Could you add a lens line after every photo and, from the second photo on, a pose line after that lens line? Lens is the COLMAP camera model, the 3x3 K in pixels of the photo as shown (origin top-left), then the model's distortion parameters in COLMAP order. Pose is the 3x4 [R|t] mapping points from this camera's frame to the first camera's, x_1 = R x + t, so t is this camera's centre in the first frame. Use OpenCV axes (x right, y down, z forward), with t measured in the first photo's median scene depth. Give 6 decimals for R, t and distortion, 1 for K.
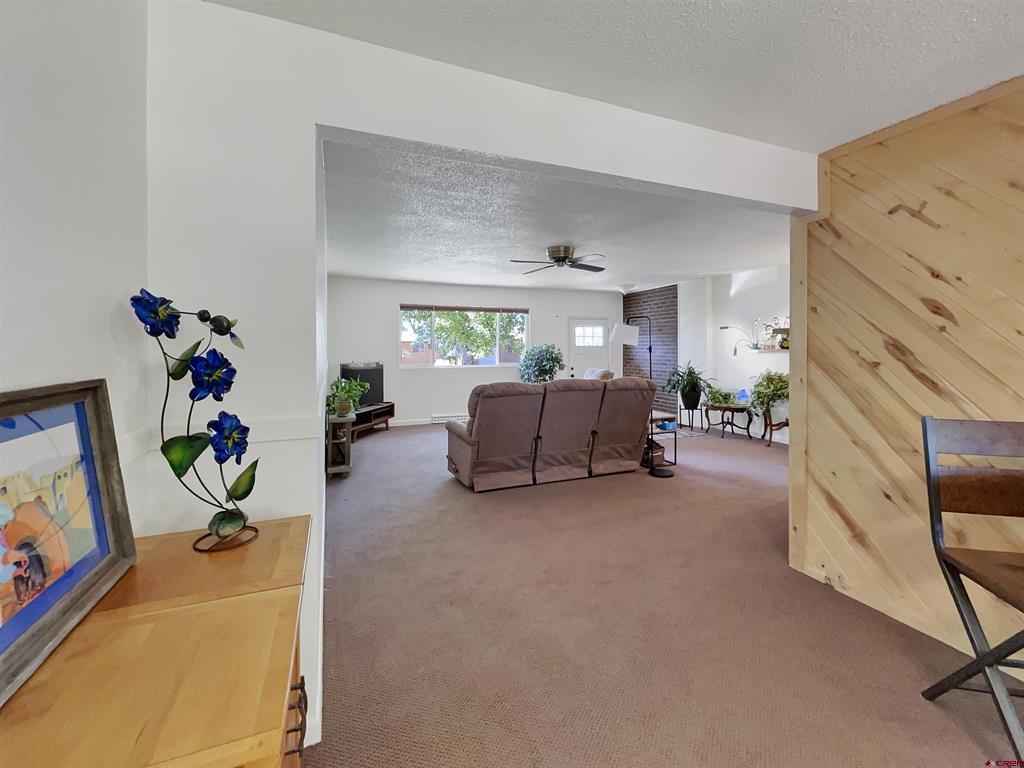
lens RADIAL K [[427.7, 0, 510.9], [0, 427.7, 348.1], [0, 0, 1]] dist [-0.000066, 0.000161]
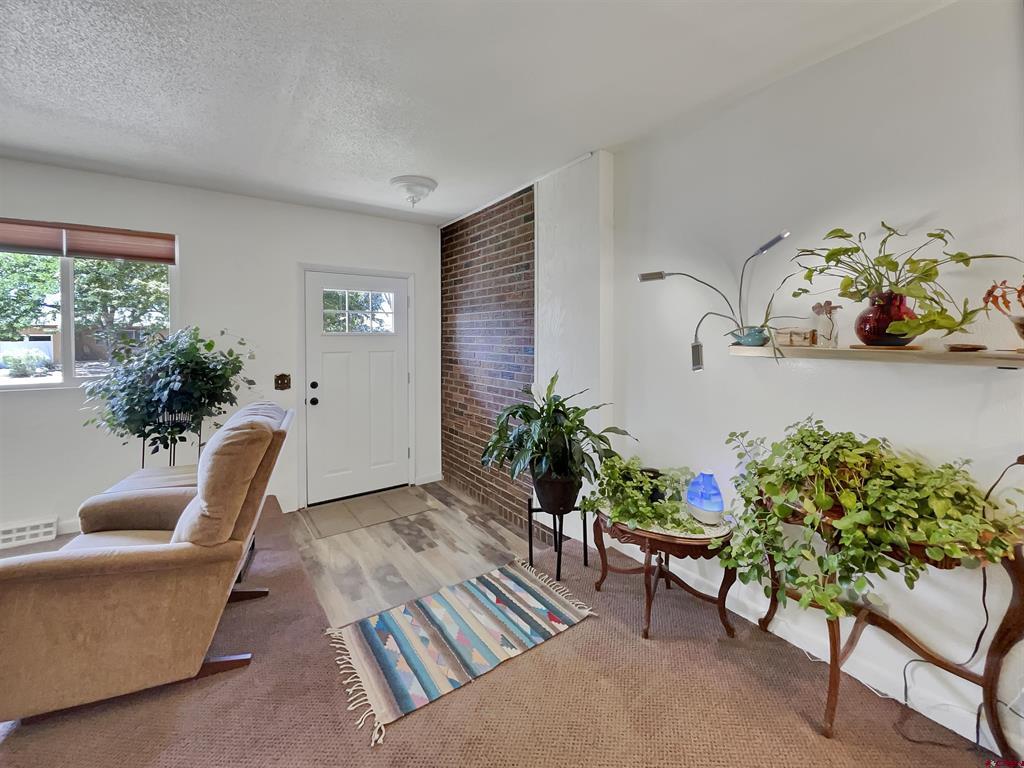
lens RADIAL K [[421.7, 0, 513.1], [0, 421.7, 343.3], [0, 0, 1]] dist [-0.000329, -0.000457]
pose [[0.971927, 0.002362, 0.235270, 0.302719], [-0.005683, 0.999894, 0.013441, -0.001747], [-0.235214, -0.014401, 0.971837, 0.669993]]
